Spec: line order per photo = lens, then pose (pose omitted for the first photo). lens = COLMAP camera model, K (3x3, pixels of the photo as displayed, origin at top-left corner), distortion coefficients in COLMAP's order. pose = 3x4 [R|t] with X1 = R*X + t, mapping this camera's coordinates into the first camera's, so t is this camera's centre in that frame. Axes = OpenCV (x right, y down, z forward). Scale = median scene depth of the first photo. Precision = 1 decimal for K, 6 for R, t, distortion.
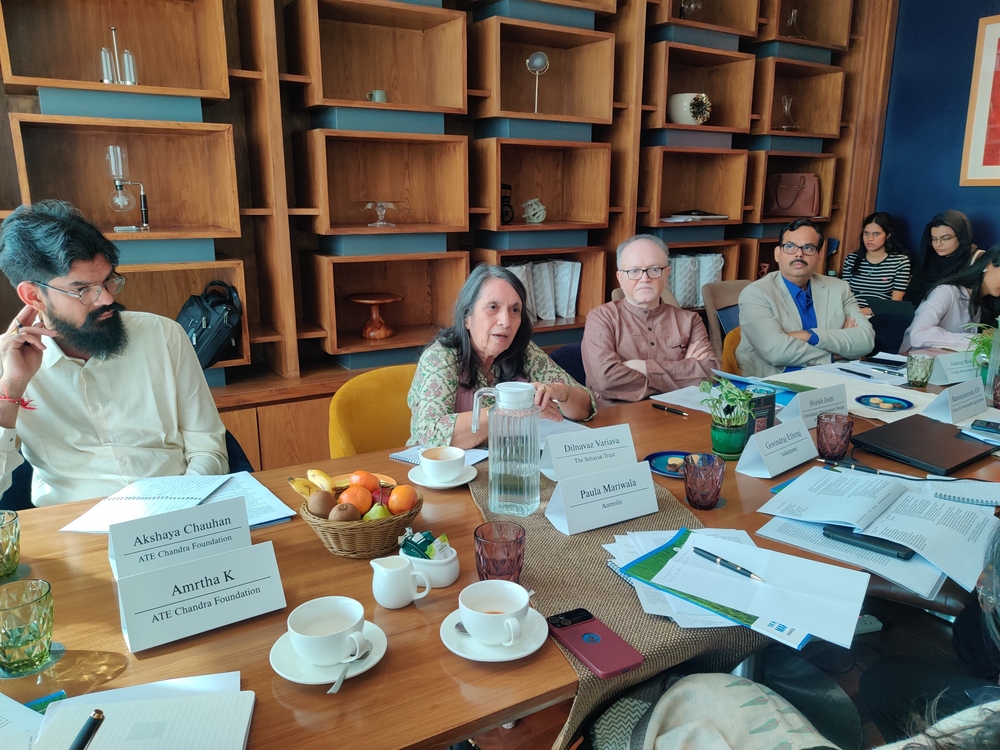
lens RADIAL K [[749.7, 0, 524.5], [0, 749.7, 384.0], [0, 0, 1]] dist [0.017172, -0.031836]
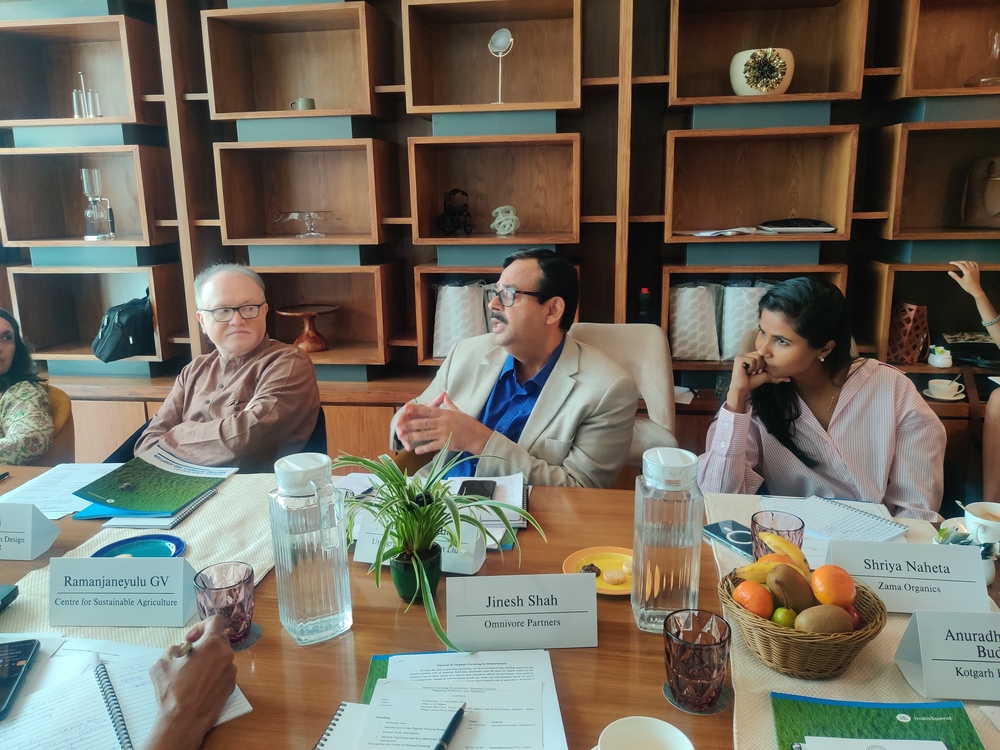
lens RADIAL K [[749.7, 0, 500.1], [0, 749.7, 363.3], [0, 0, 1]] dist [0.017172, -0.031836]
pose [[0.759493, 0.123882, -0.638611, 0.732239], [-0.141426, 0.989663, 0.023785, -0.123853], [0.634956, 0.072252, 0.769162, 0.490658]]
